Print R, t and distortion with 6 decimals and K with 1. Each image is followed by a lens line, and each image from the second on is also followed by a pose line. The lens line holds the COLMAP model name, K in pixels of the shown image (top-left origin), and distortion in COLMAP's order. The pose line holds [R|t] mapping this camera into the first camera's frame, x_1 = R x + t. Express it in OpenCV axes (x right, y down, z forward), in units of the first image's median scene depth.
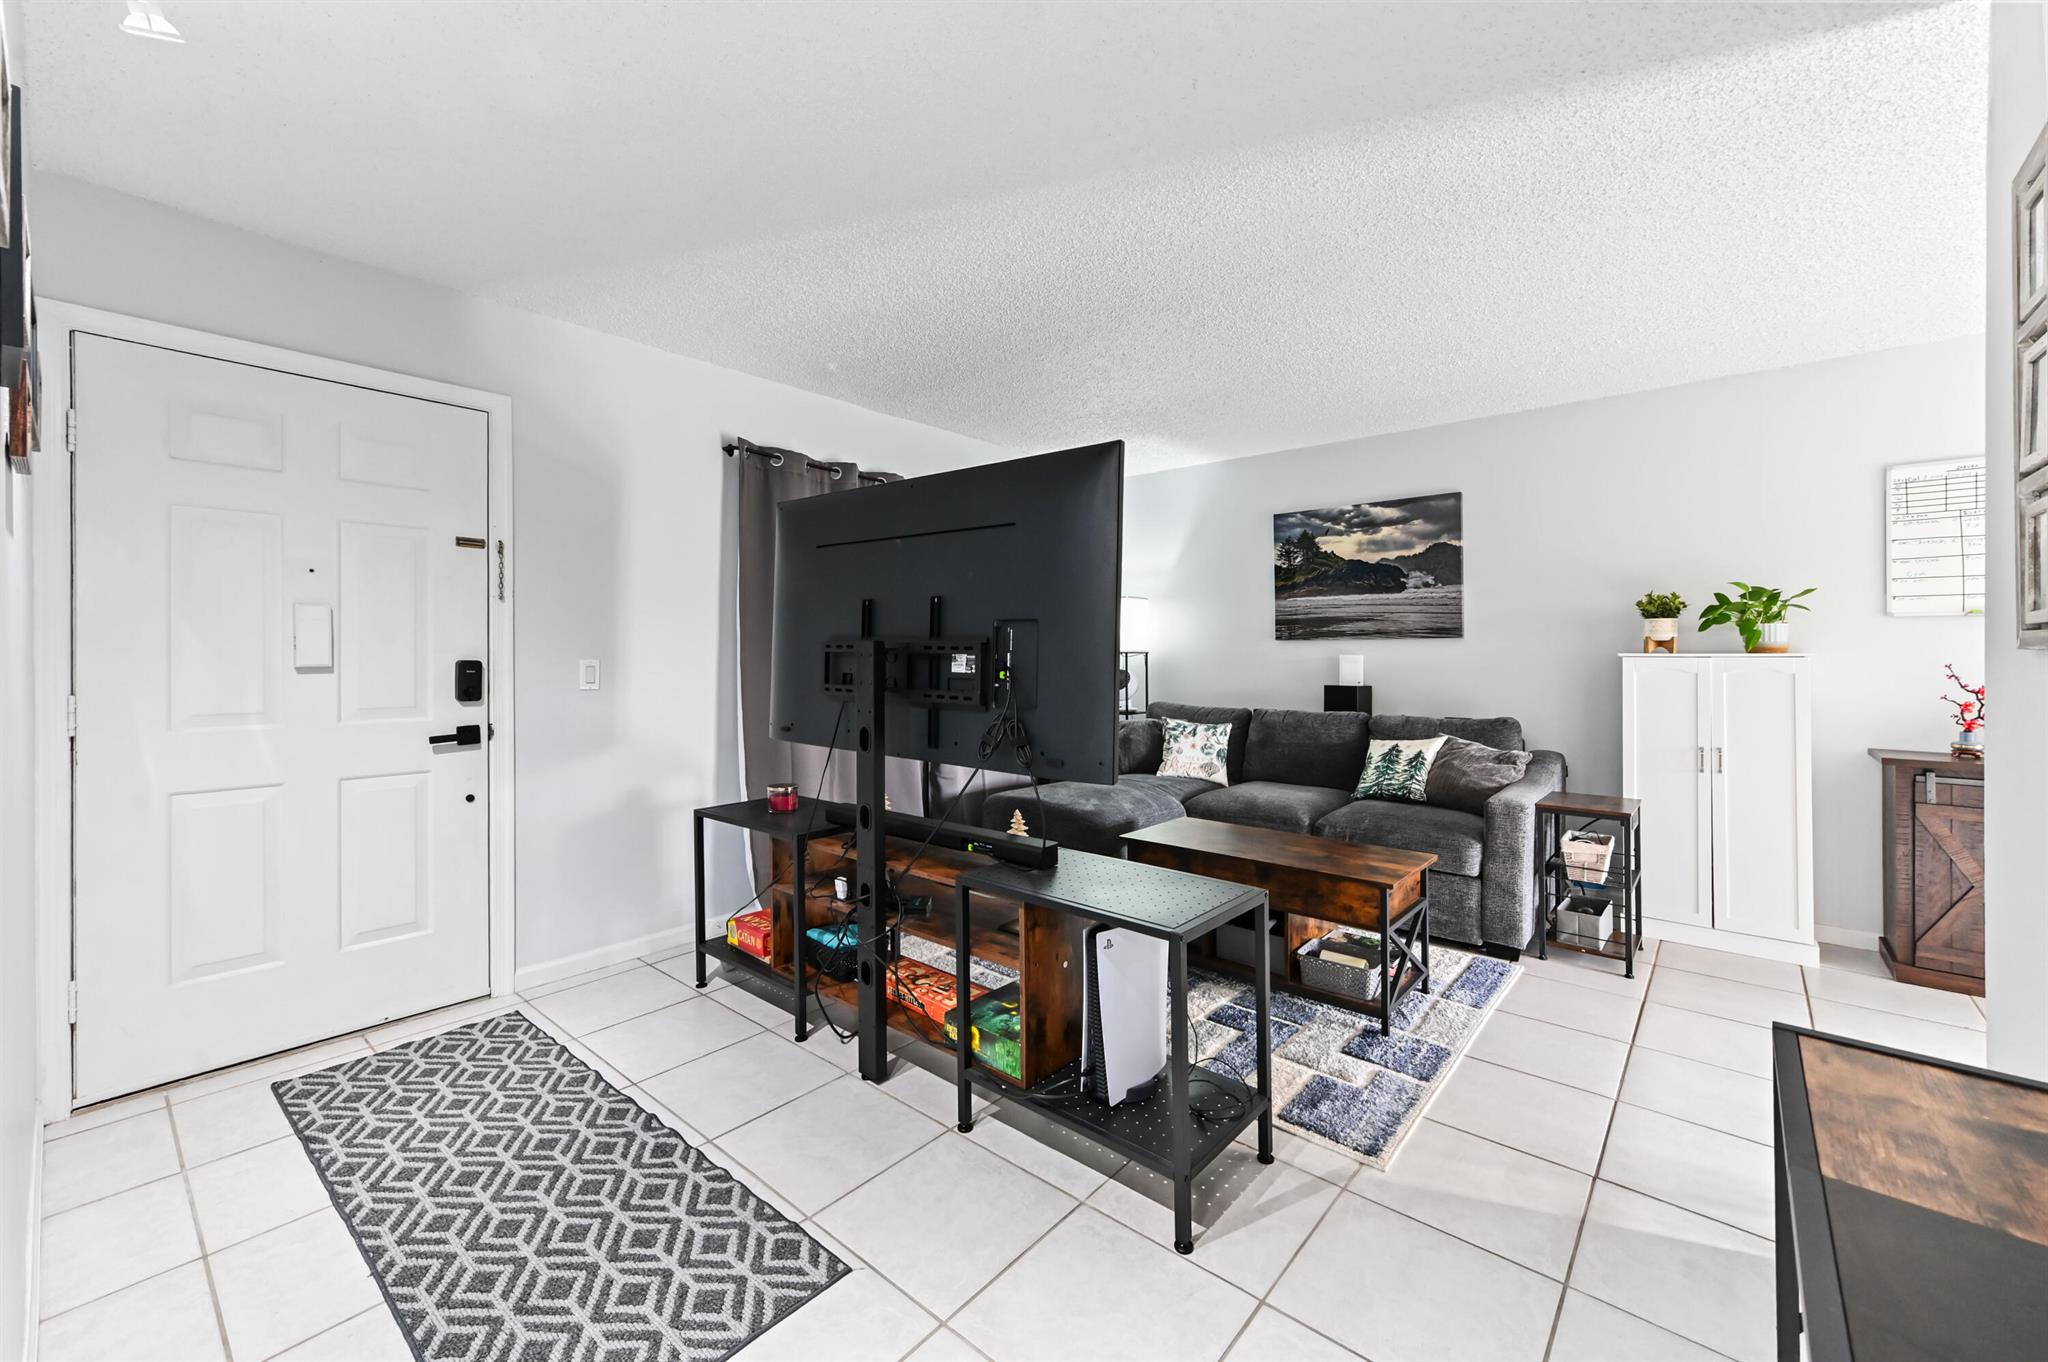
lens RADIAL K [[814.6, 0, 1028.0], [0, 814.6, 655.1], [0, 0, 1]] dist [0.020514, -0.001044]
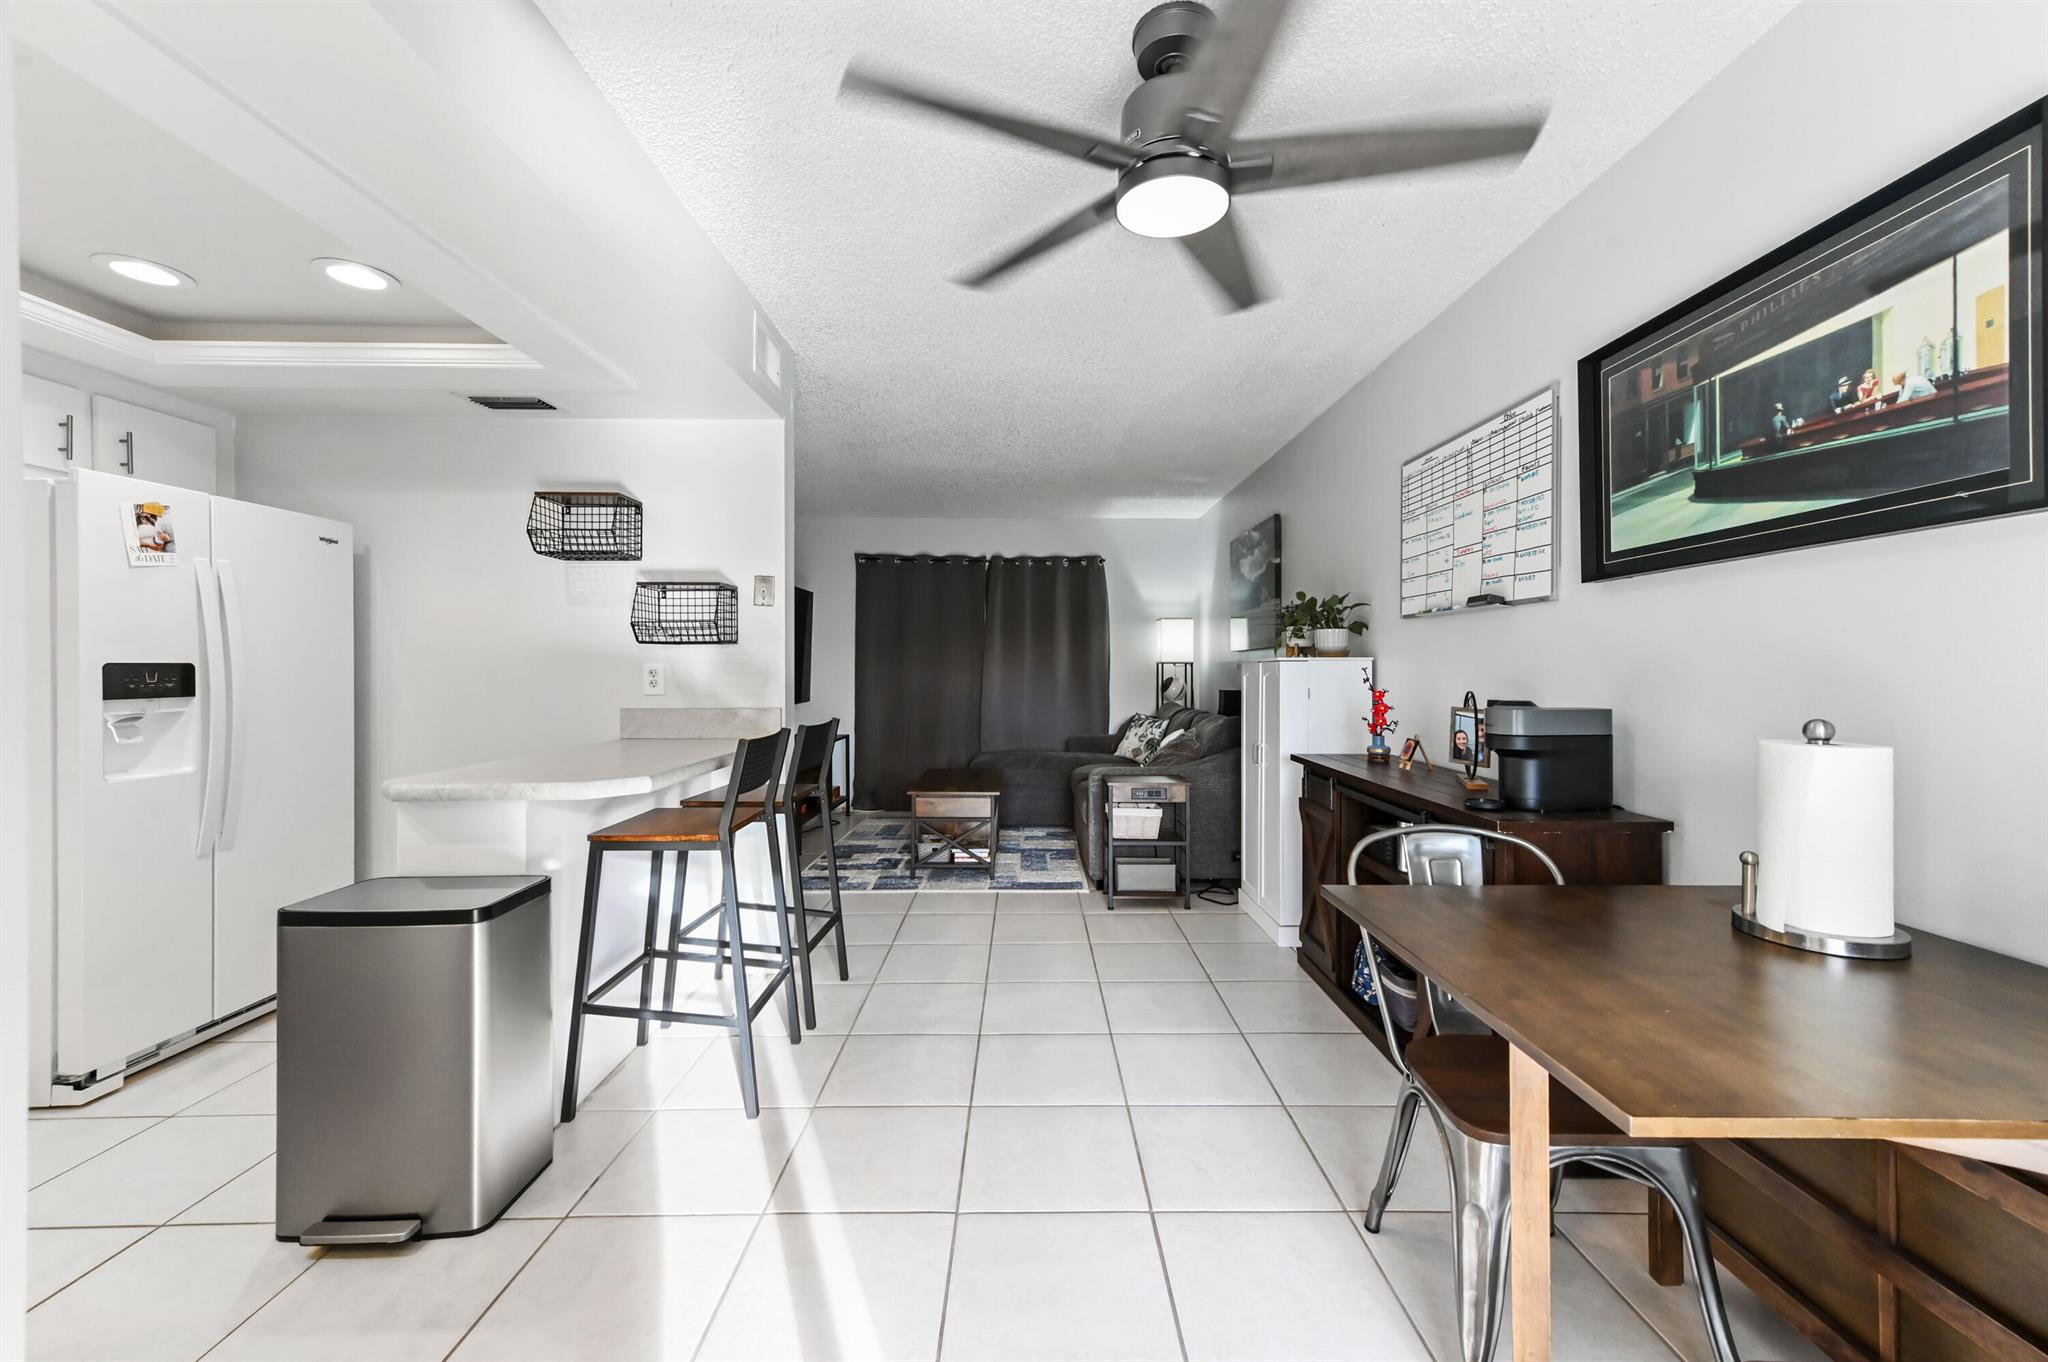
lens RADIAL K [[814.6, 0, 1026.4], [0, 814.6, 678.2], [0, 0, 1]] dist [0.020514, -0.001044]
pose [[0.656507, 0.008313, -0.754274, 1.078614], [-0.000613, 0.999945, 0.010487, 0.008715], [0.754320, -0.006422, 0.656476, 0.025226]]
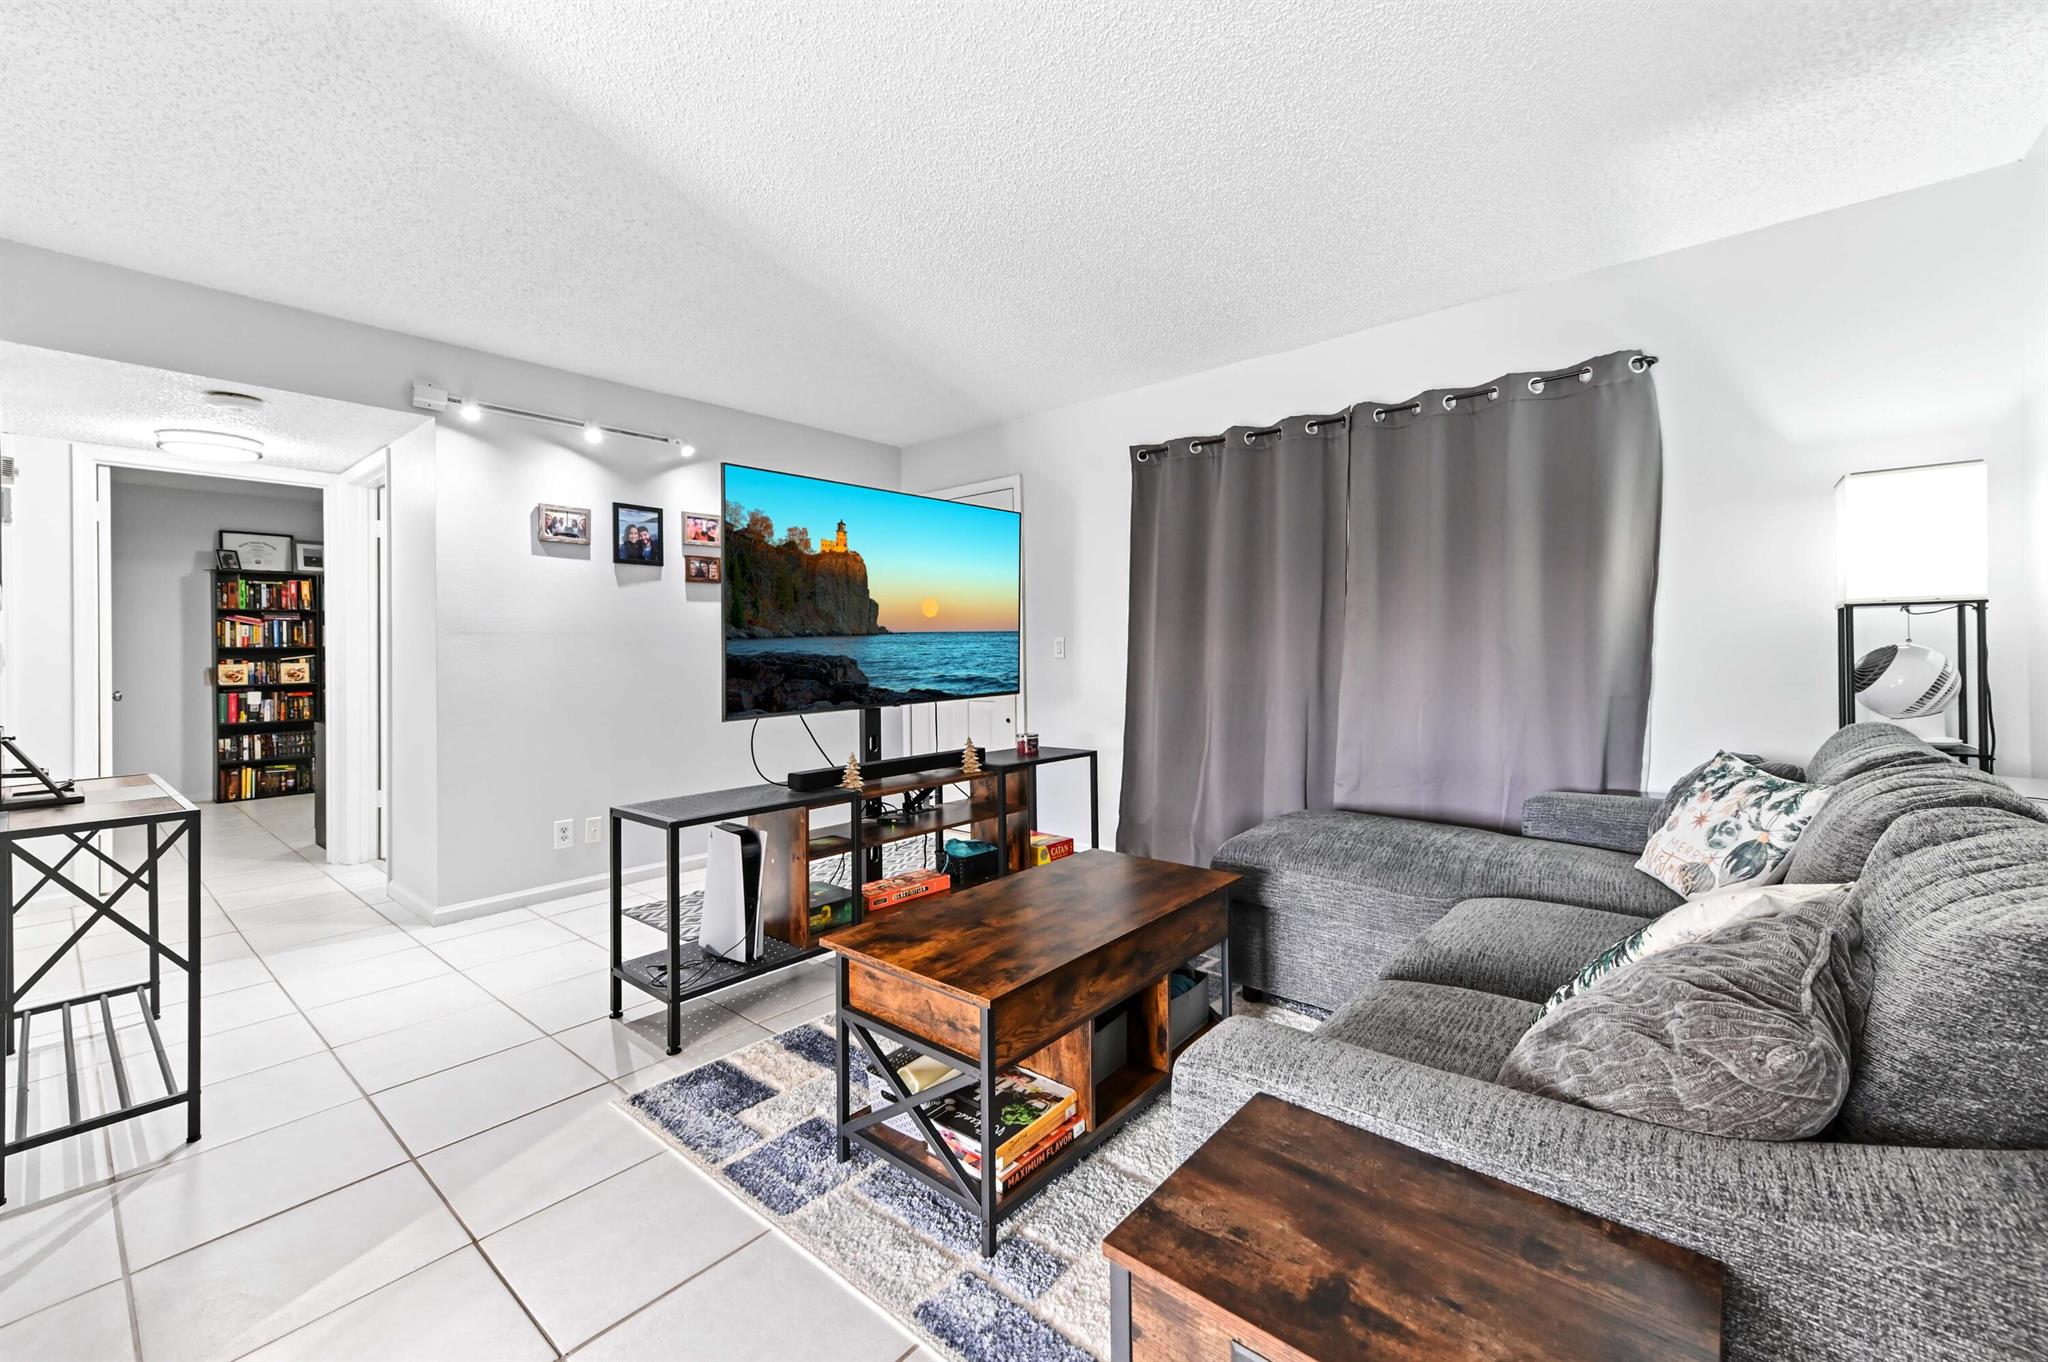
lens RADIAL K [[814.6, 0, 1036.7], [0, 814.6, 659.7], [0, 0, 1]] dist [0.020514, -0.001044]
pose [[0.022424, 0.013627, -0.999656, 0.640246], [0.009217, 0.999862, 0.013837, 0.017558], [0.999706, -0.009524, 0.022295, 0.653399]]
